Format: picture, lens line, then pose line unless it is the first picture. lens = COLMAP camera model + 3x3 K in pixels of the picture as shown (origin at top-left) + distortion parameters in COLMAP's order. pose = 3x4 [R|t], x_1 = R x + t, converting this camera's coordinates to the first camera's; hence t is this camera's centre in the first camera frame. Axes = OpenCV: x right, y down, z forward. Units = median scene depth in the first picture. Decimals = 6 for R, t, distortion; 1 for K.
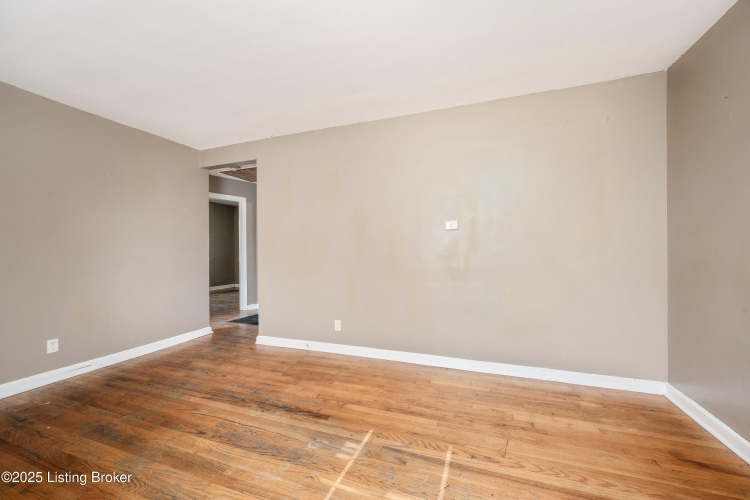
lens RADIAL K [[289.3, 0, 375.0], [0, 289.3, 250.0], [0, 0, 1]] dist [0.016213, -0.000029]
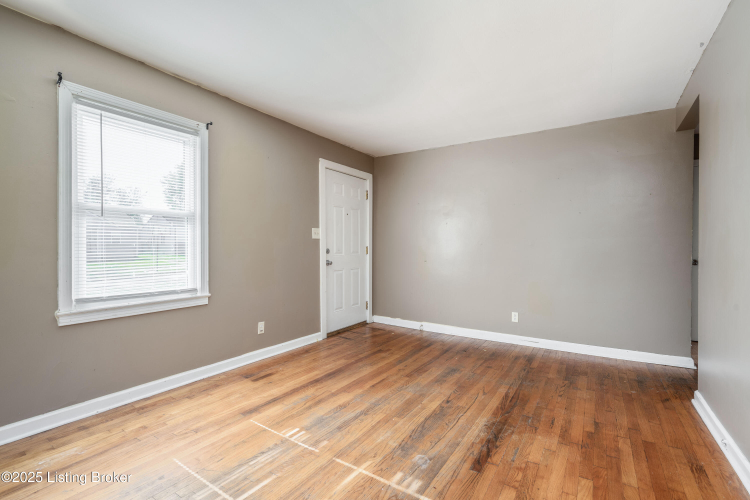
lens RADIAL K [[350.4, 0, 378.4], [0, 350.4, 250.2], [0, 0, 1]] dist [0.001419, 0.000131]
pose [[-0.204674, 0.013722, -0.978734, 0.723232], [0.000872, 0.999904, 0.013836, 0.004786], [0.978830, 0.001979, -0.204666, 0.901966]]
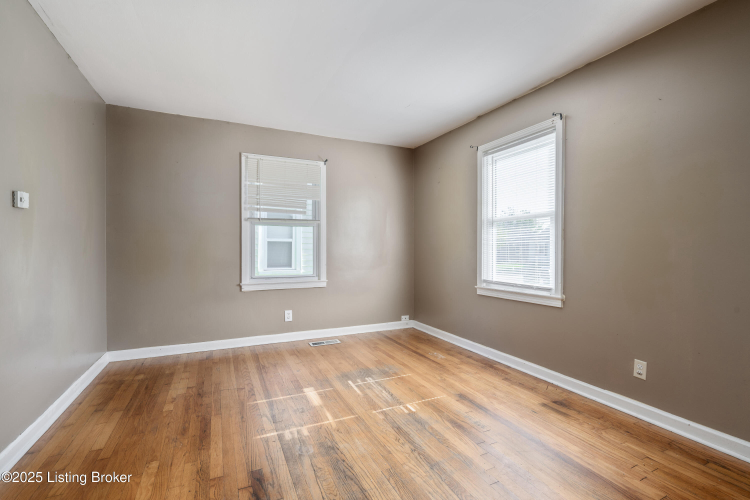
lens RADIAL K [[350.4, 0, 378.4], [0, 350.4, 250.2], [0, 0, 1]] dist [0.001419, 0.000131]
pose [[-0.711106, 0.005659, 0.703062, -0.954660], [0.003948, 0.999984, -0.004056, 0.029046], [-0.703073, -0.000109, -0.711117, 1.350179]]
